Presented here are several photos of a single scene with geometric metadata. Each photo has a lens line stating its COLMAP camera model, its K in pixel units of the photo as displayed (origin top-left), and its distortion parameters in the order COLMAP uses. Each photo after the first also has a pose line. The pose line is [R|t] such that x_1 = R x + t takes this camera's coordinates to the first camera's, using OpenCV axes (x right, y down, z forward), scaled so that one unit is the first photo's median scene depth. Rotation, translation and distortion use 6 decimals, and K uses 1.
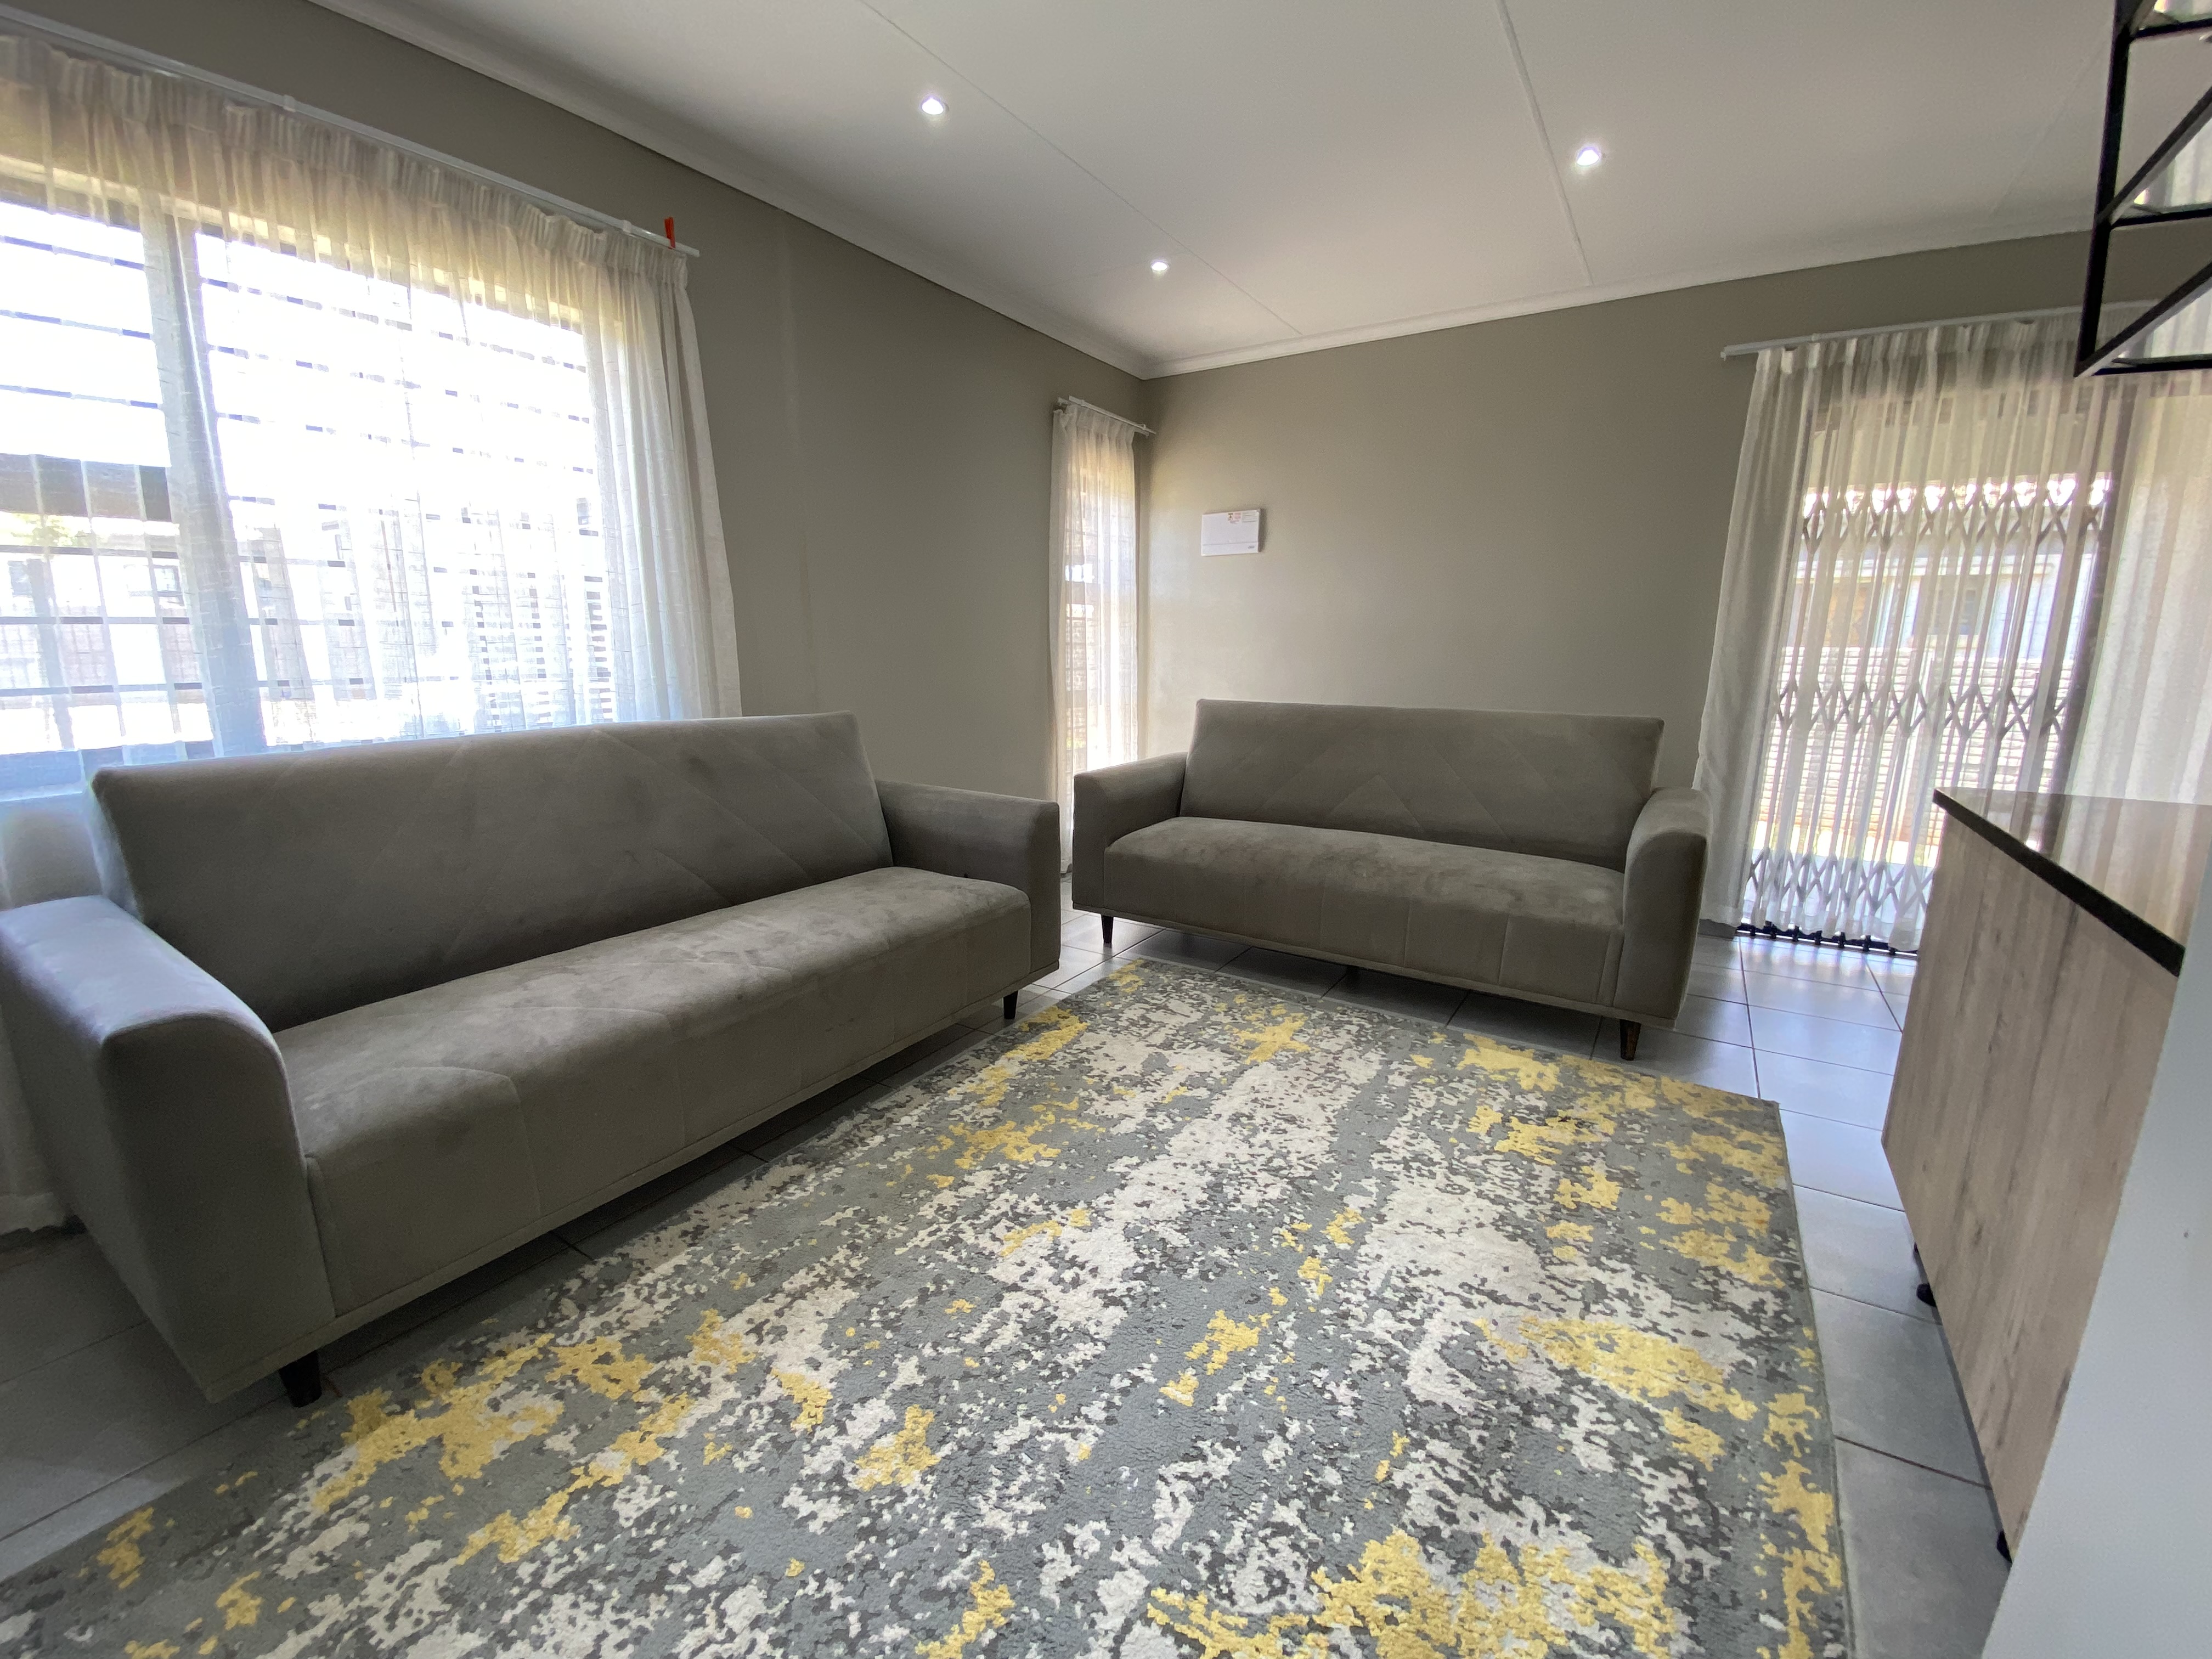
lens RADIAL K [[902.4, 0, 1104.8], [0, 902.4, 821.1], [0, 0, 1]] dist [0.028505, -0.025770]
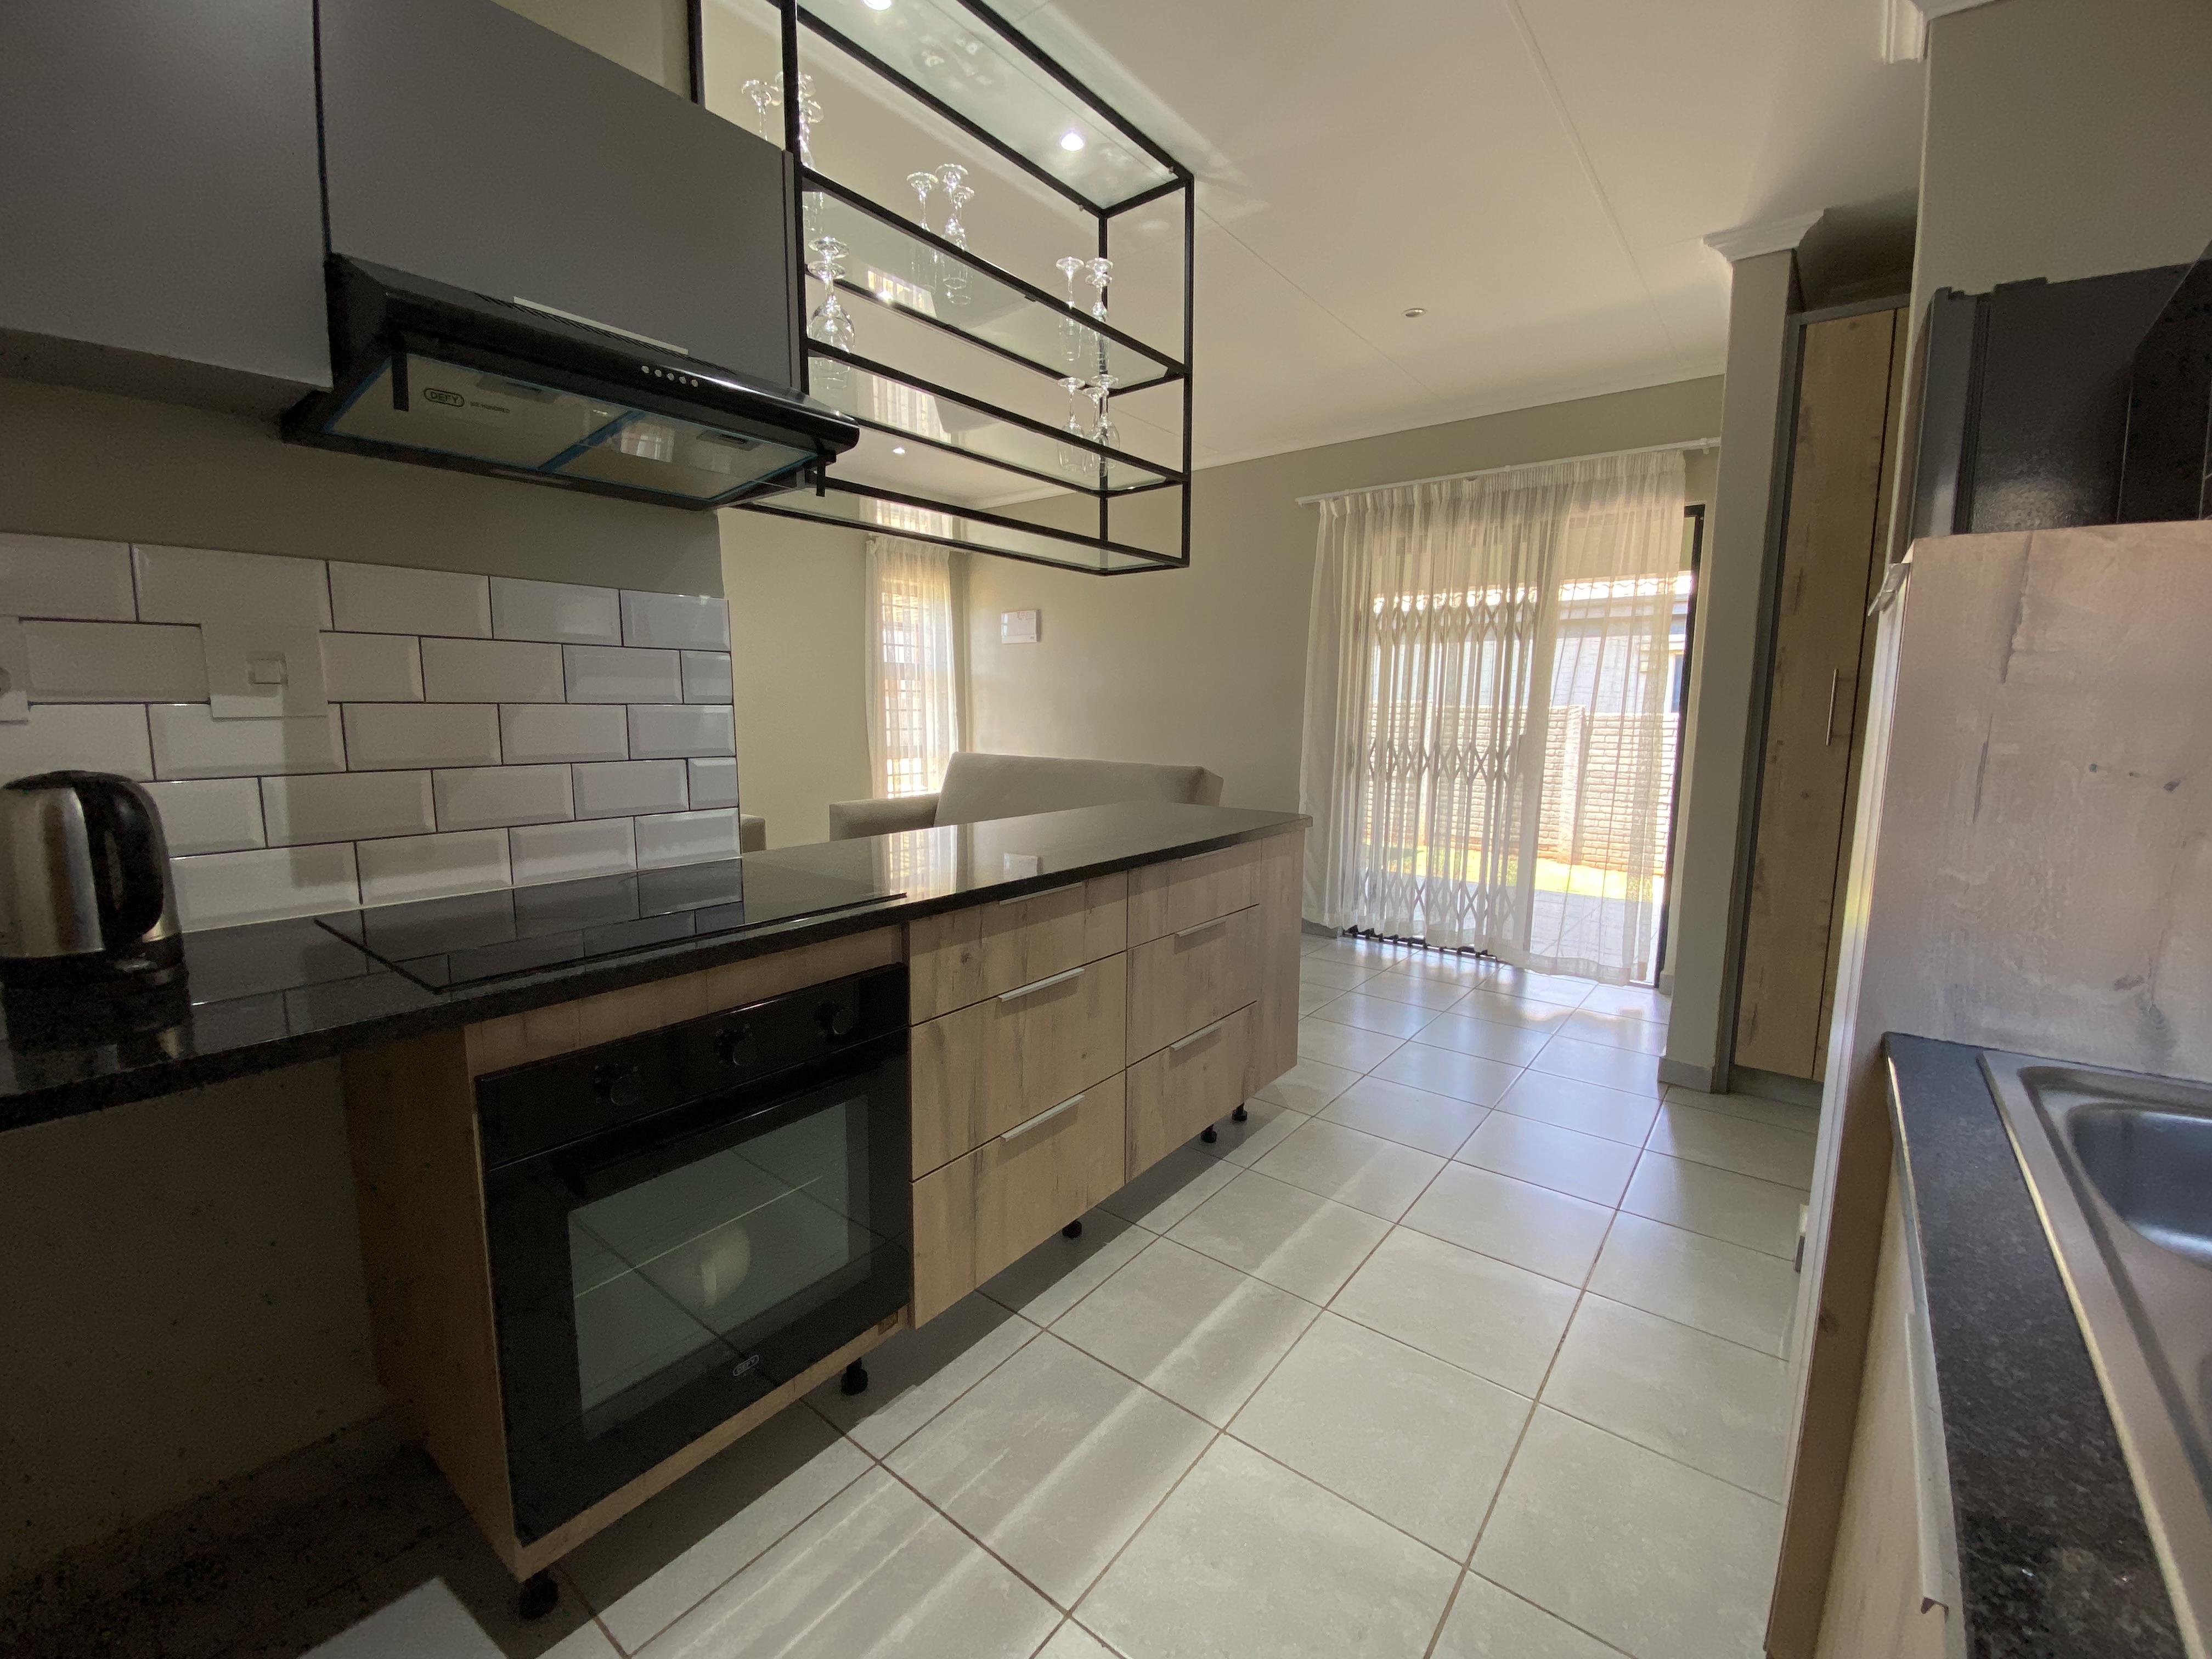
lens RADIAL K [[902.4, 0, 1104.8], [0, 902.4, 821.1], [0, 0, 1]] dist [0.028505, -0.025770]
pose [[0.996070, 0.011792, -0.087780, 0.885739], [-0.017849, 0.997489, -0.068542, 0.104879], [0.086751, 0.069840, 0.993779, -0.588093]]
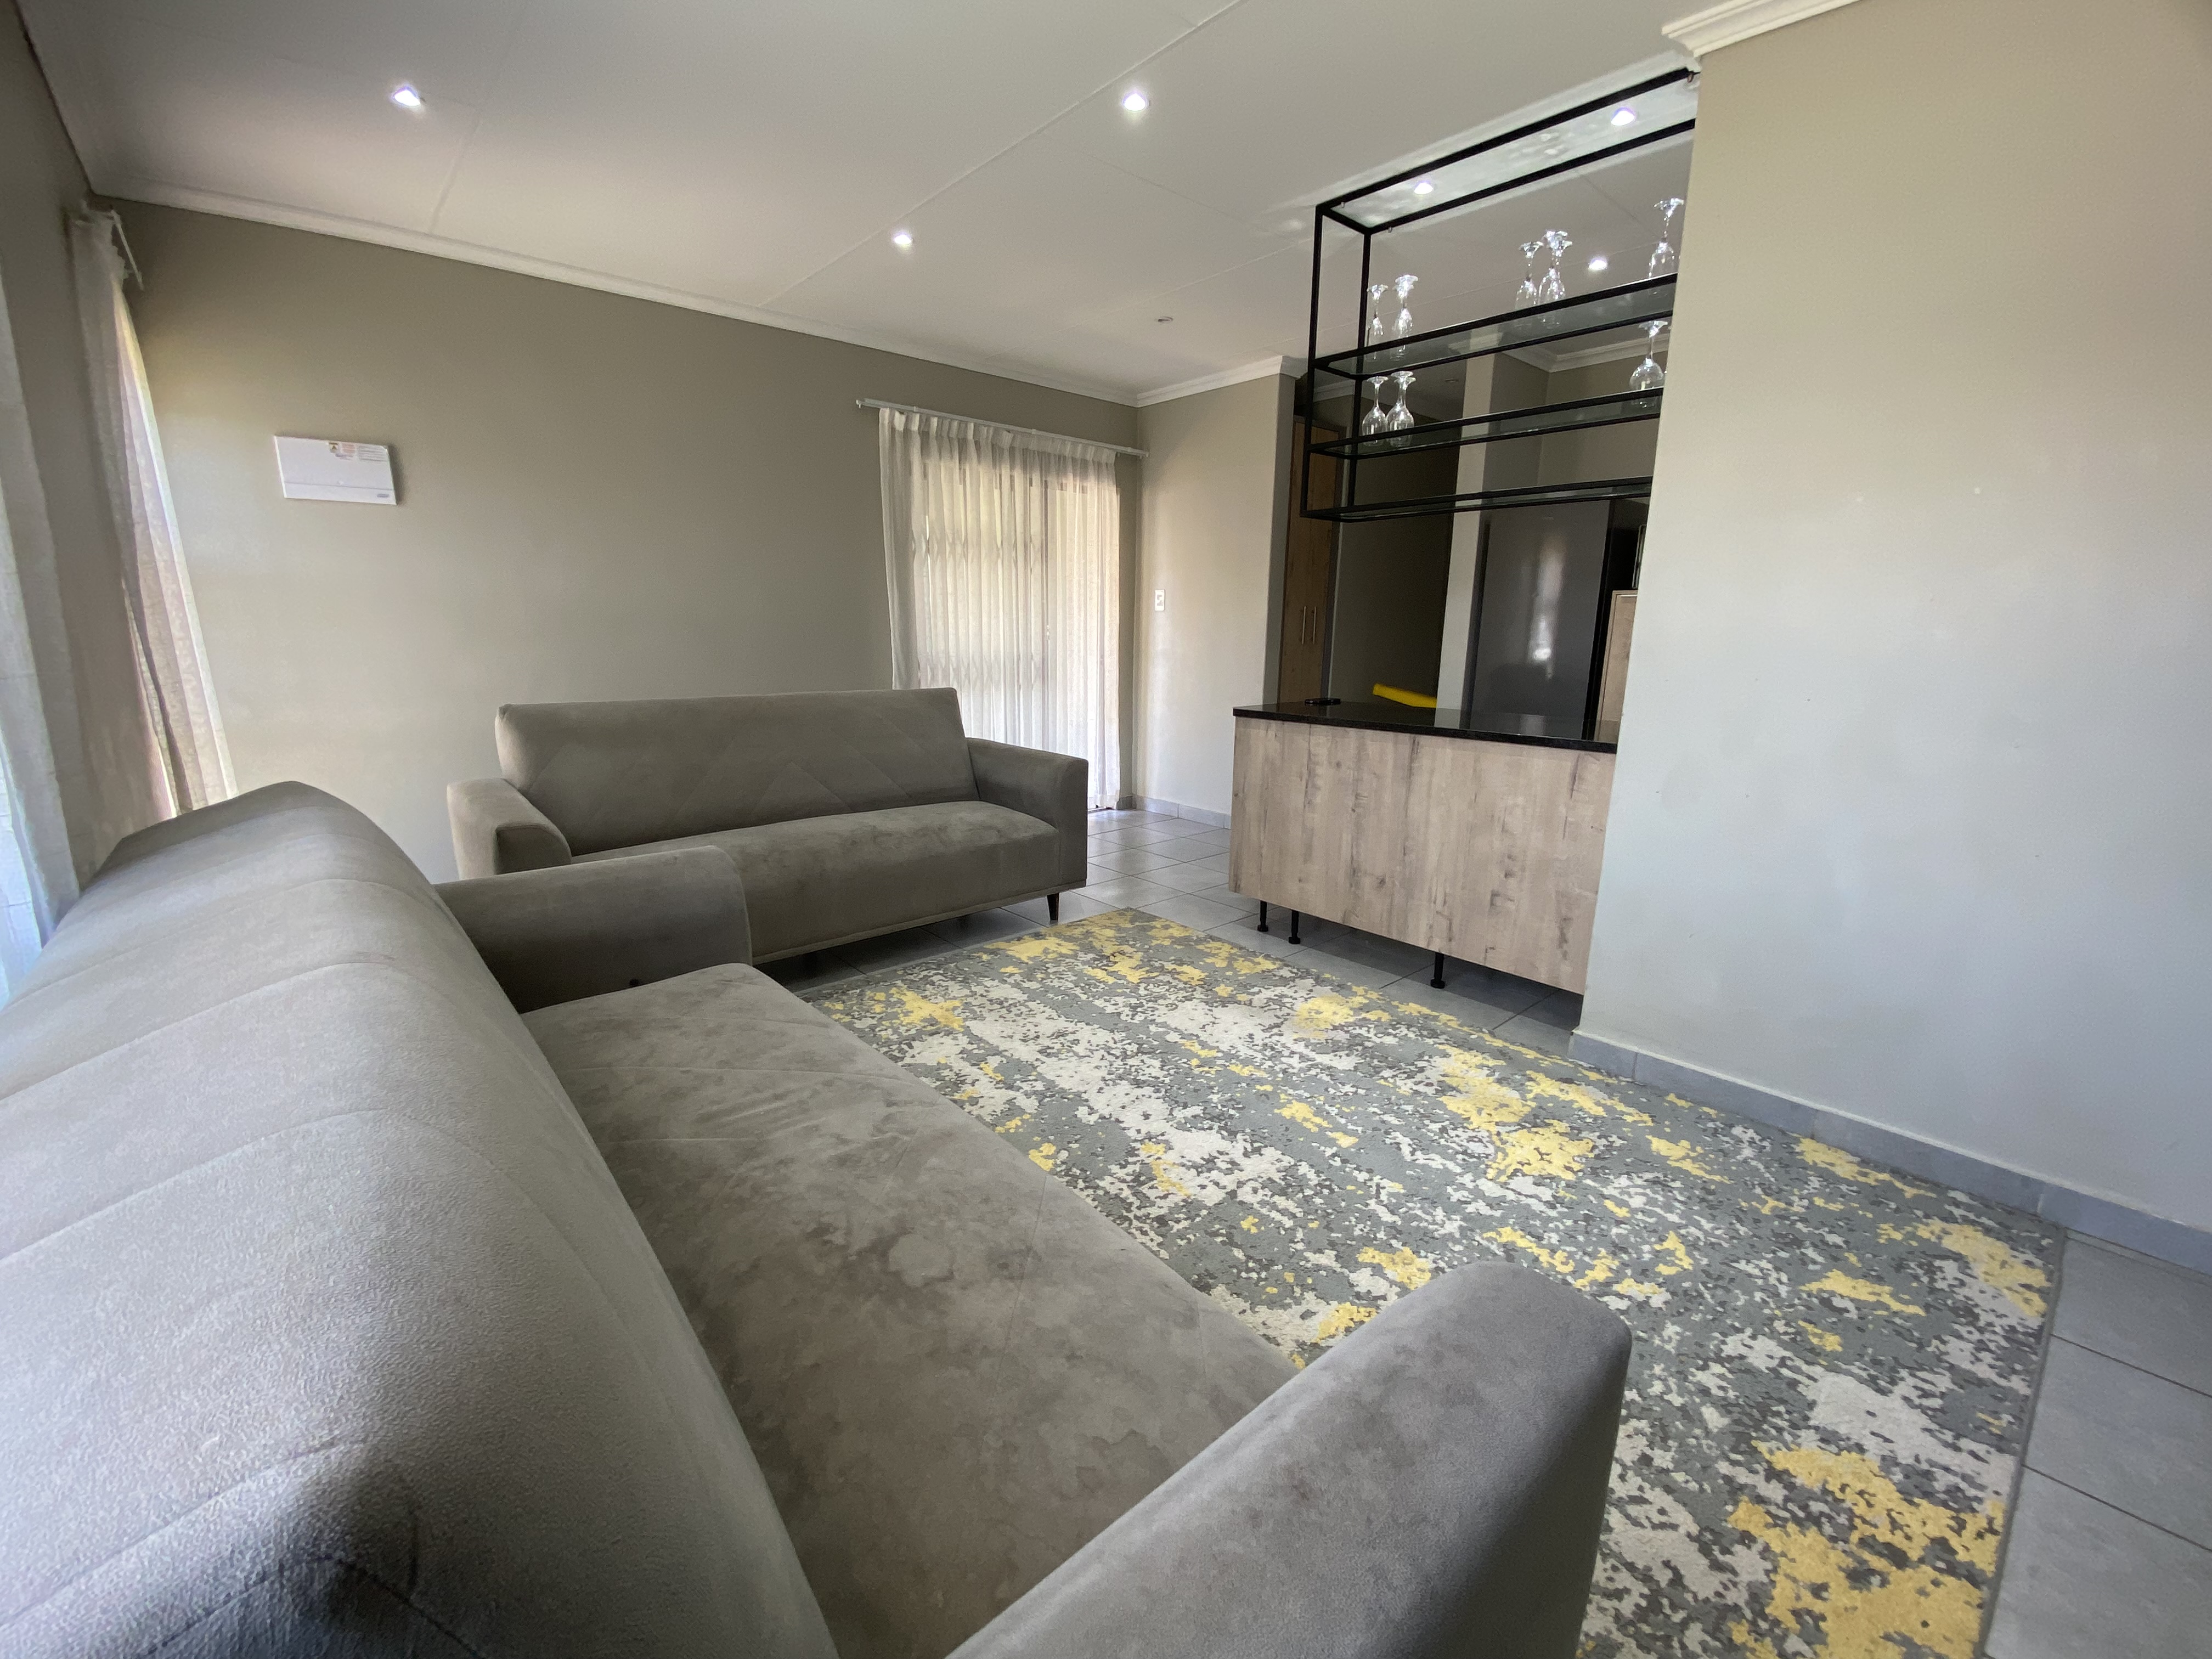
lens RADIAL K [[906.3, 0, 1101.0], [0, 906.3, 812.4], [0, 0, 1]] dist [0.070859, -0.042751]
pose [[0.275815, -0.203667, 0.939386, -0.977016], [0.182082, 0.970670, 0.156988, -0.159354], [-0.943807, 0.127746, 0.304810, 0.607566]]
